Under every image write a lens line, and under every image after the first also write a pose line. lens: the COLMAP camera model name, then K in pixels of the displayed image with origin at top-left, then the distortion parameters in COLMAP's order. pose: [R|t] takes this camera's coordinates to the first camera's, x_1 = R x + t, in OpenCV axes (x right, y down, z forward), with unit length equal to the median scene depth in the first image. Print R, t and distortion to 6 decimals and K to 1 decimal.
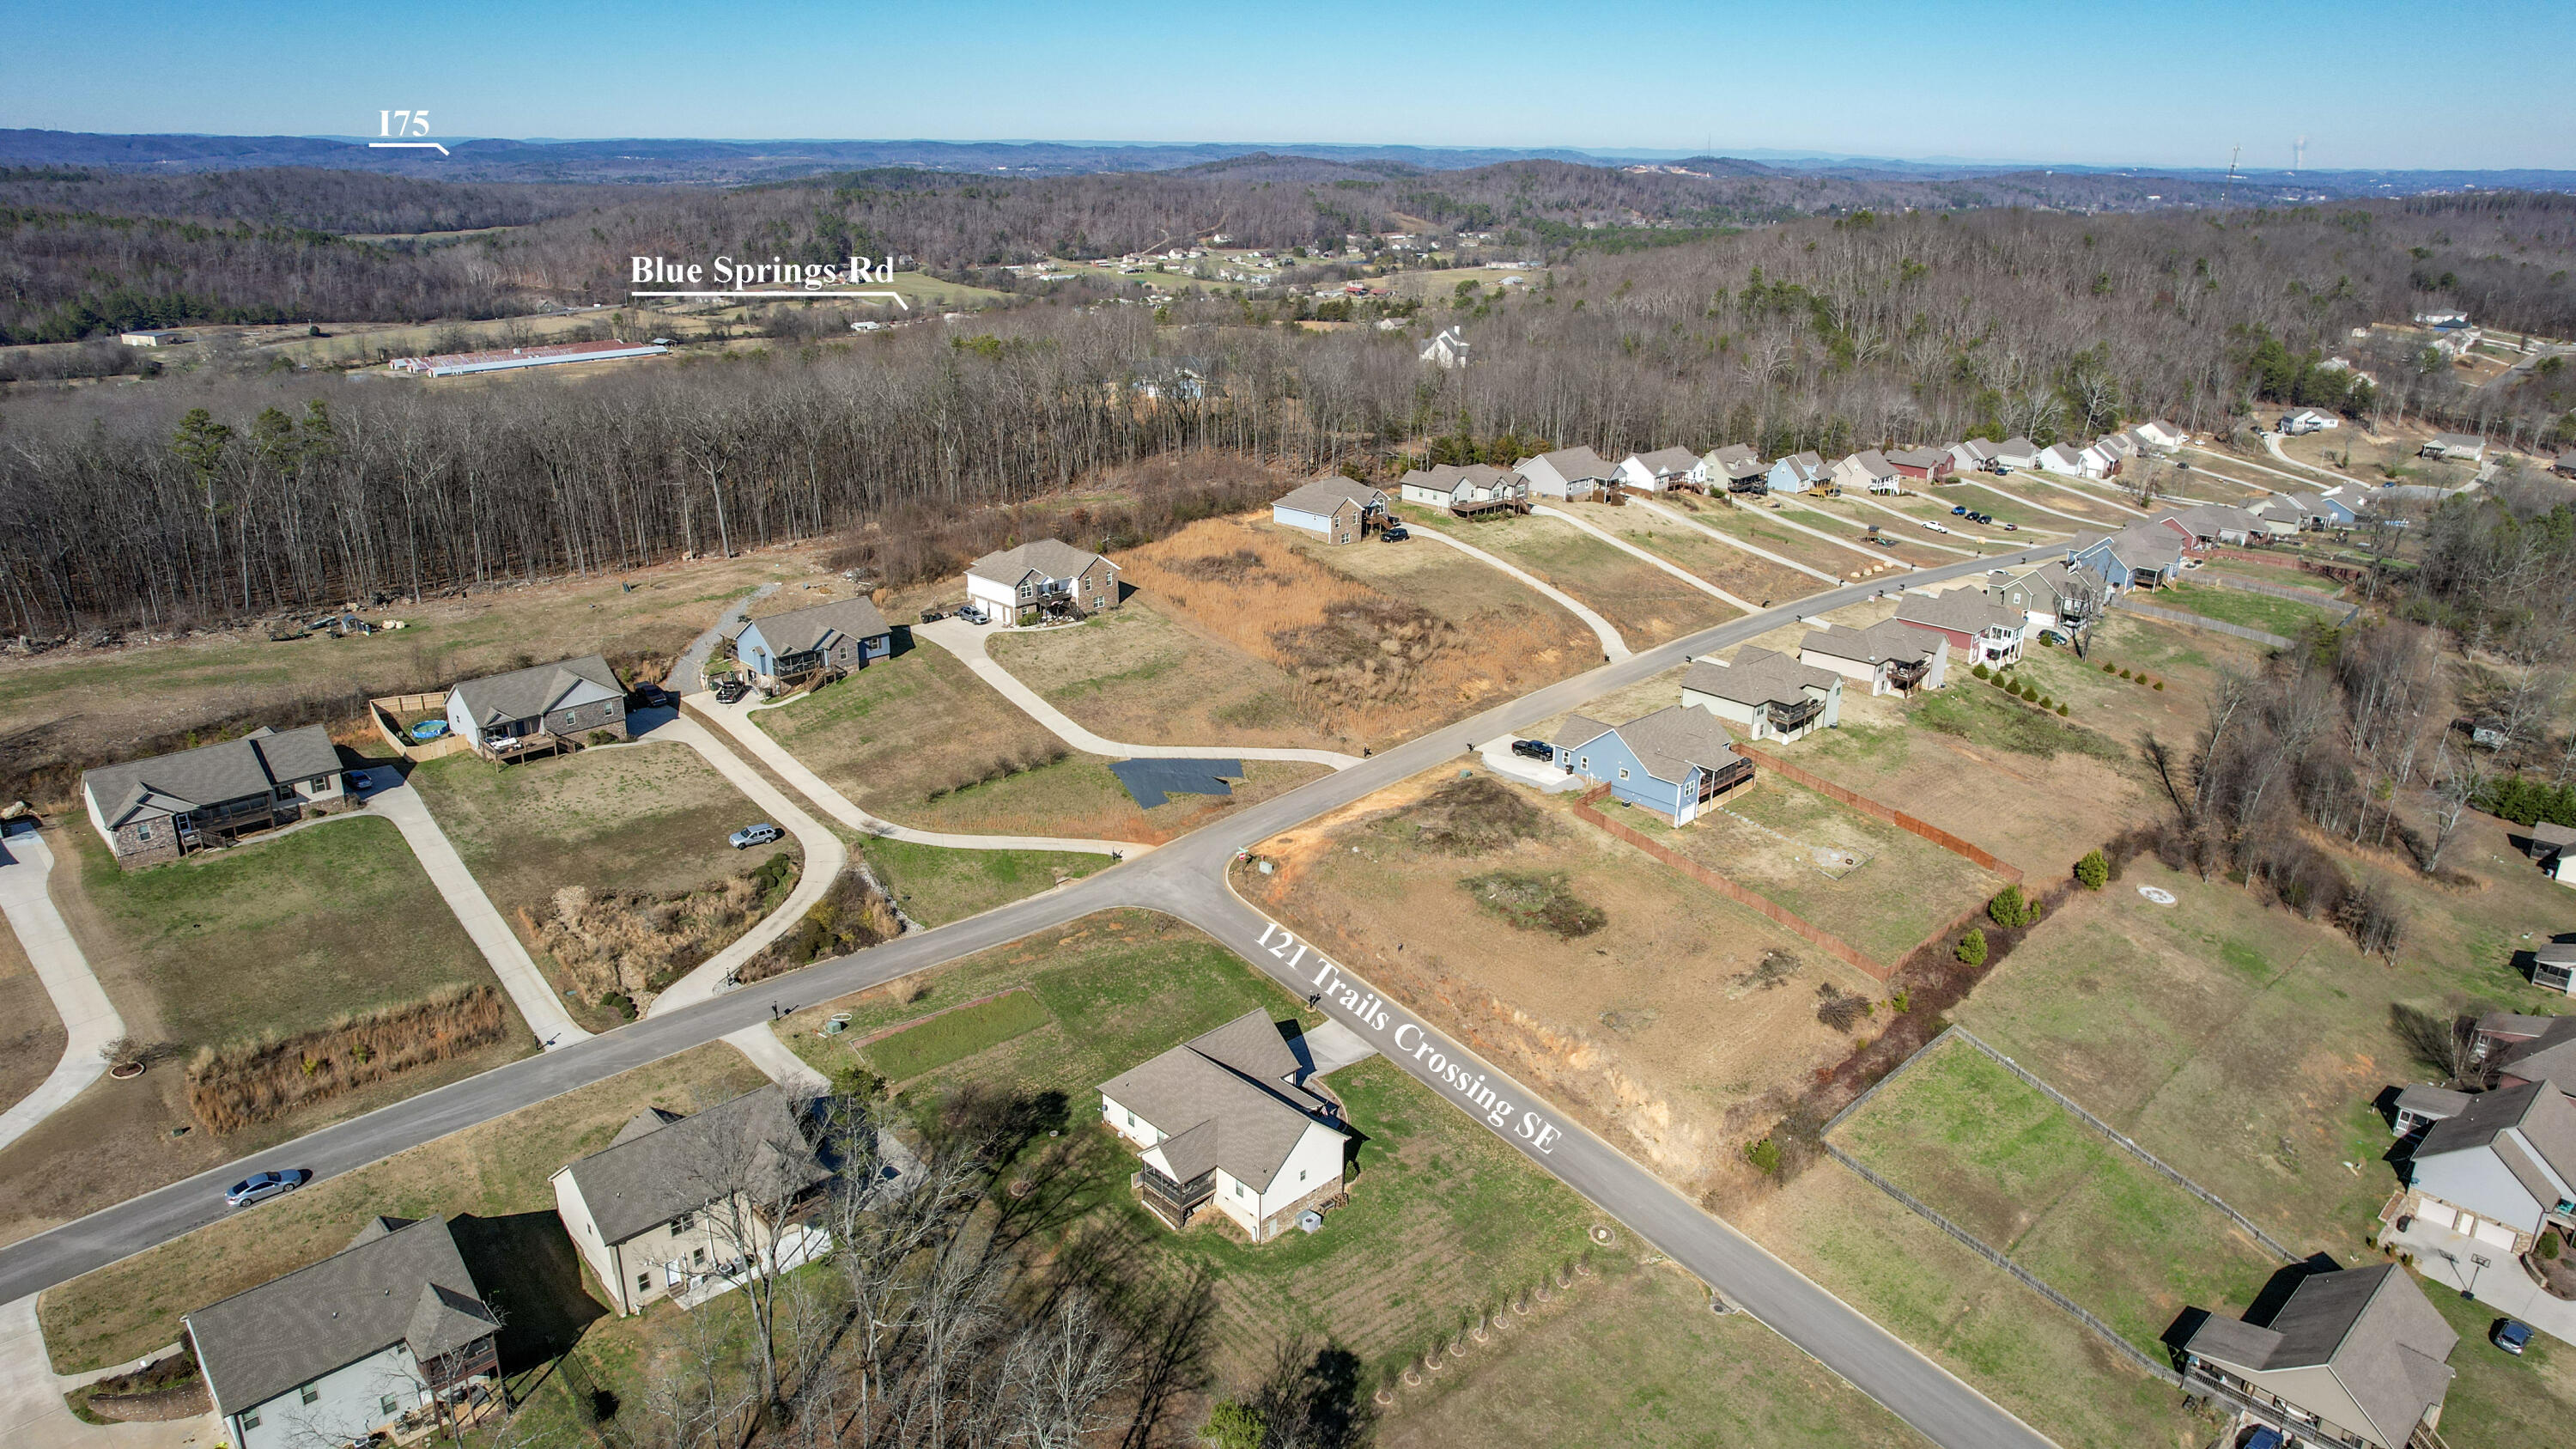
lens RADIAL K [[1634.1, 0, 1285.4], [0, 1634.1, 755.4], [0, 0, 1]] dist [-0.067557, 0.057486]
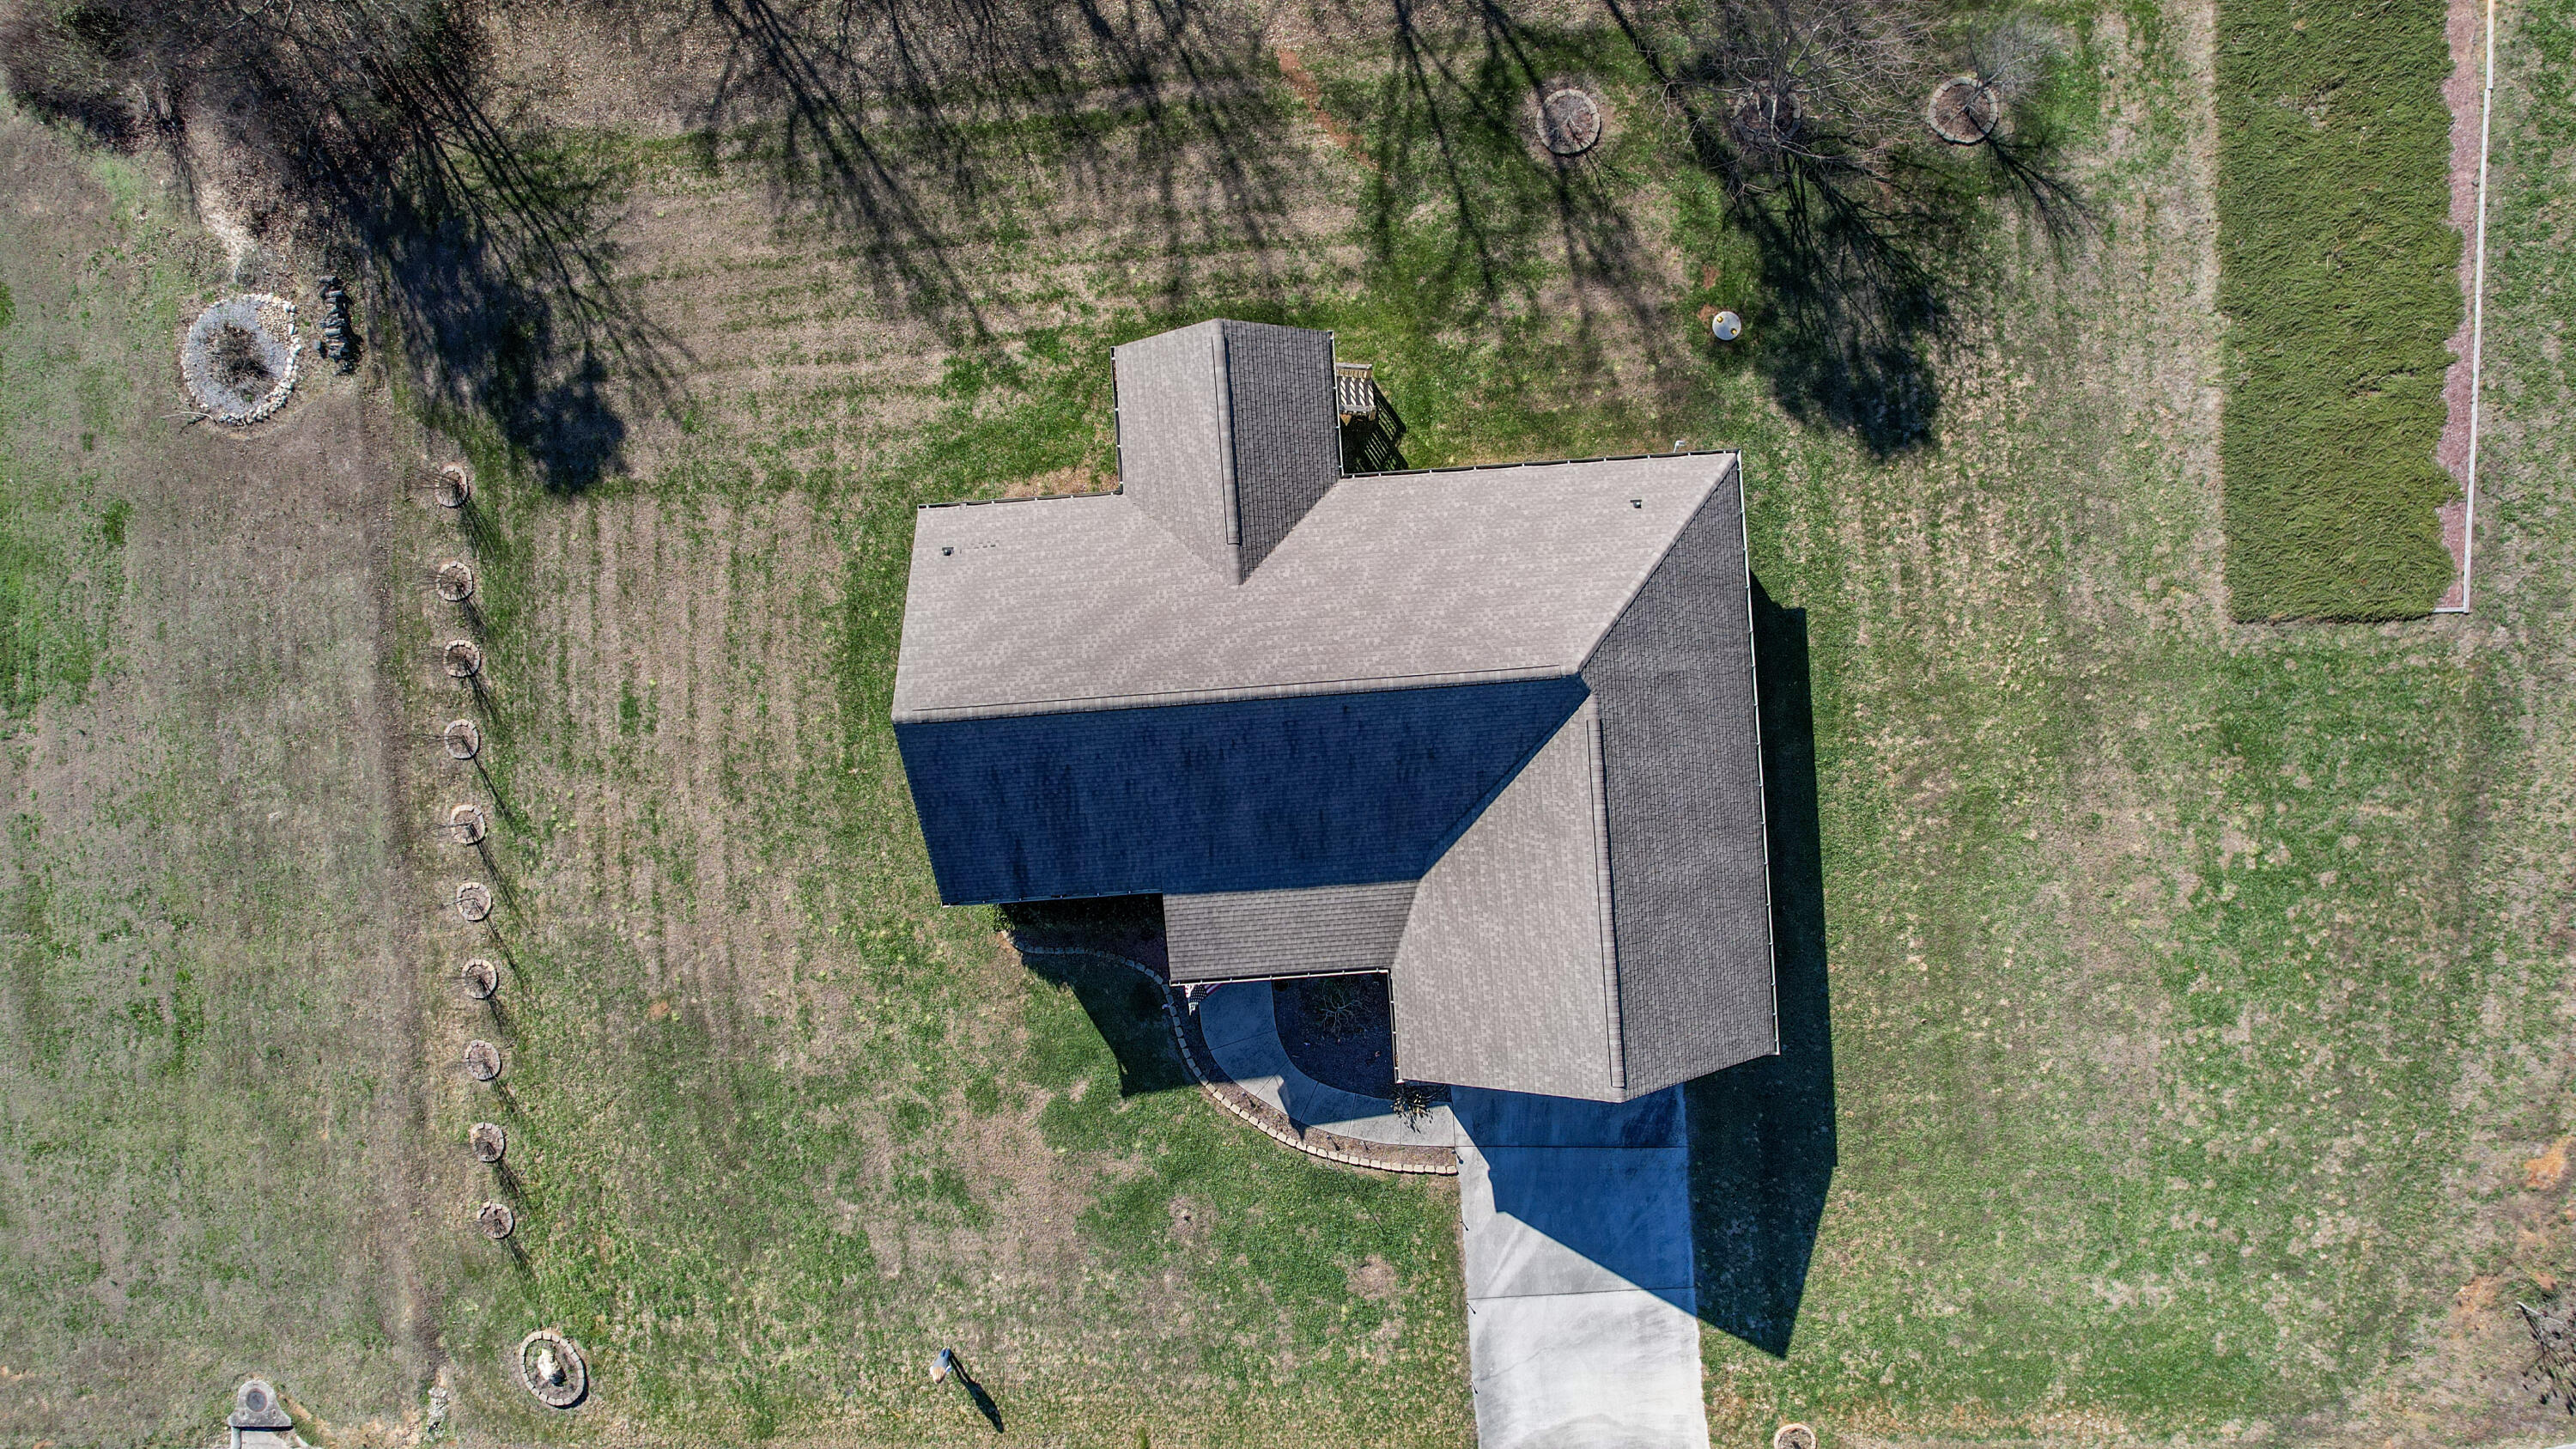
lens RADIAL K [[1639.3, 0, 1285.1], [0, 1639.3, 735.9], [0, 0, 1]] dist [-0.079930, 0.075018]
pose [[-0.645149, 0.764055, 0.001803, -0.018589], [-0.274519, -0.233997, 0.932676, -0.045967], [0.713037, 0.601220, 0.360711, 0.657494]]
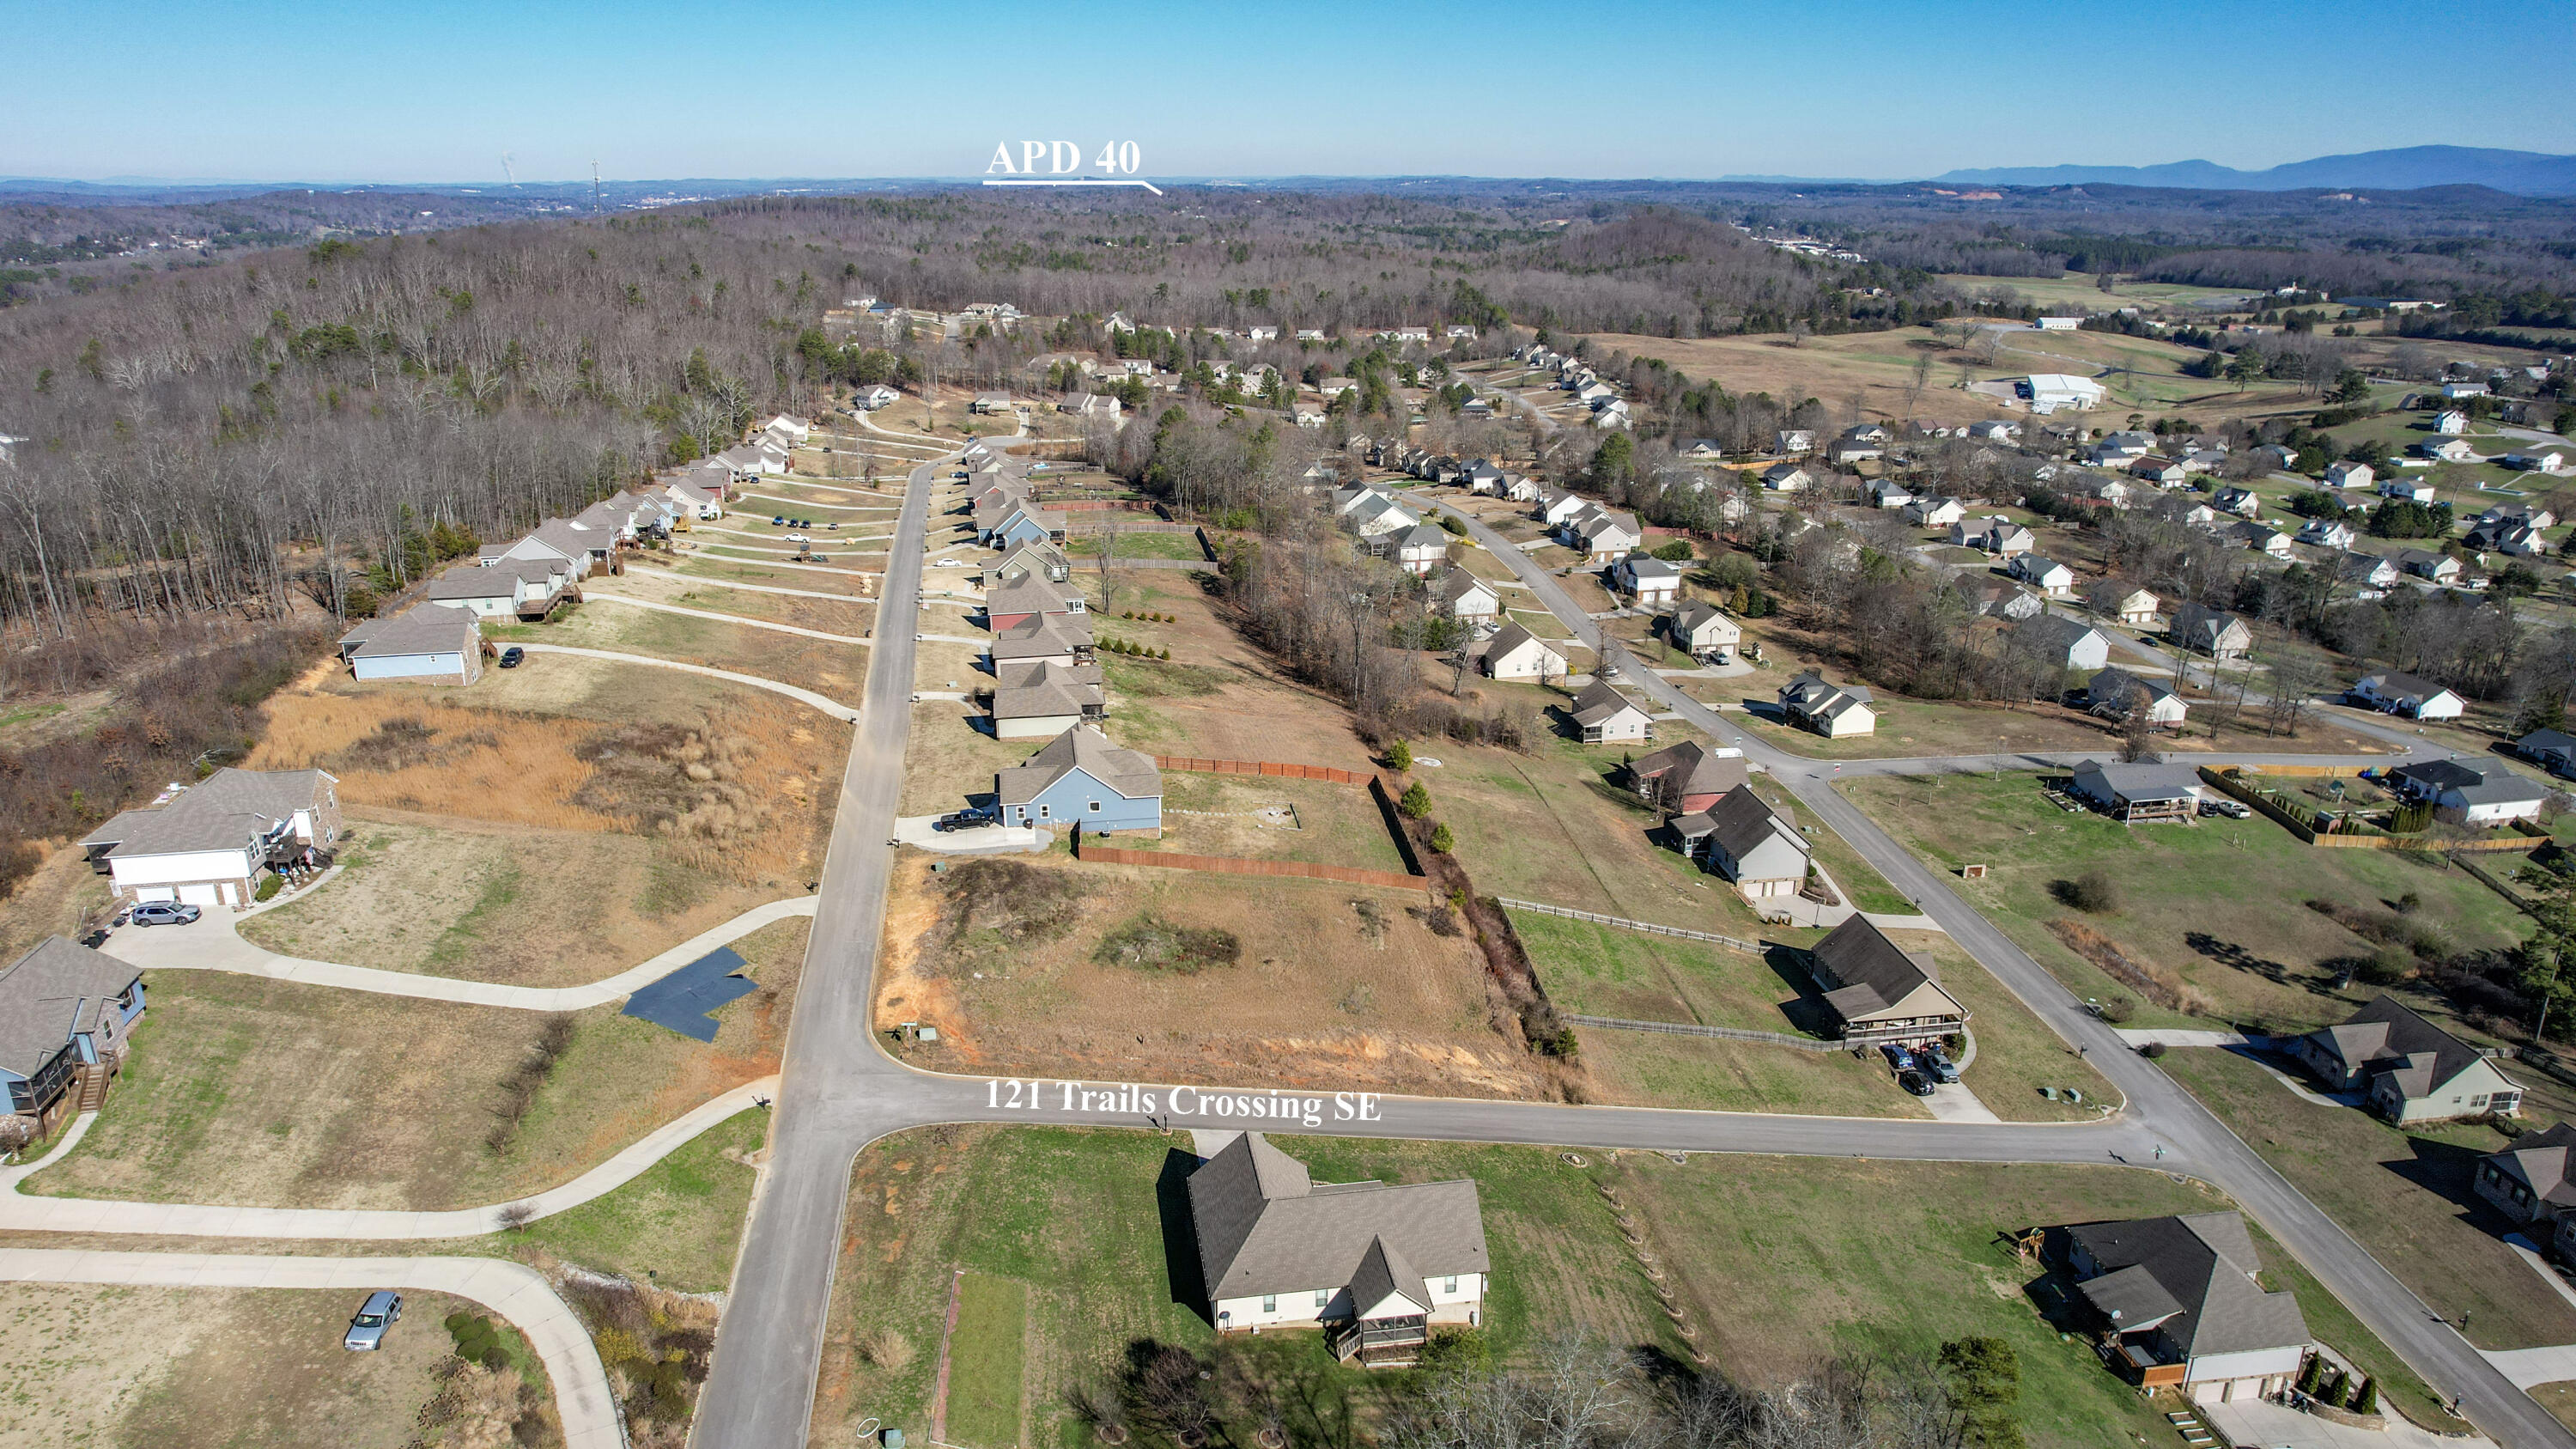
lens RADIAL K [[1639.3, 0, 1285.1], [0, 1639.3, 735.9], [0, 0, 1]] dist [-0.079930, 0.075018]
pose [[0.571032, -0.277307, 0.772672, -0.501051], [0.292802, 0.948114, 0.123881, -0.123796], [-0.766935, 0.155500, 0.622600, 0.307889]]
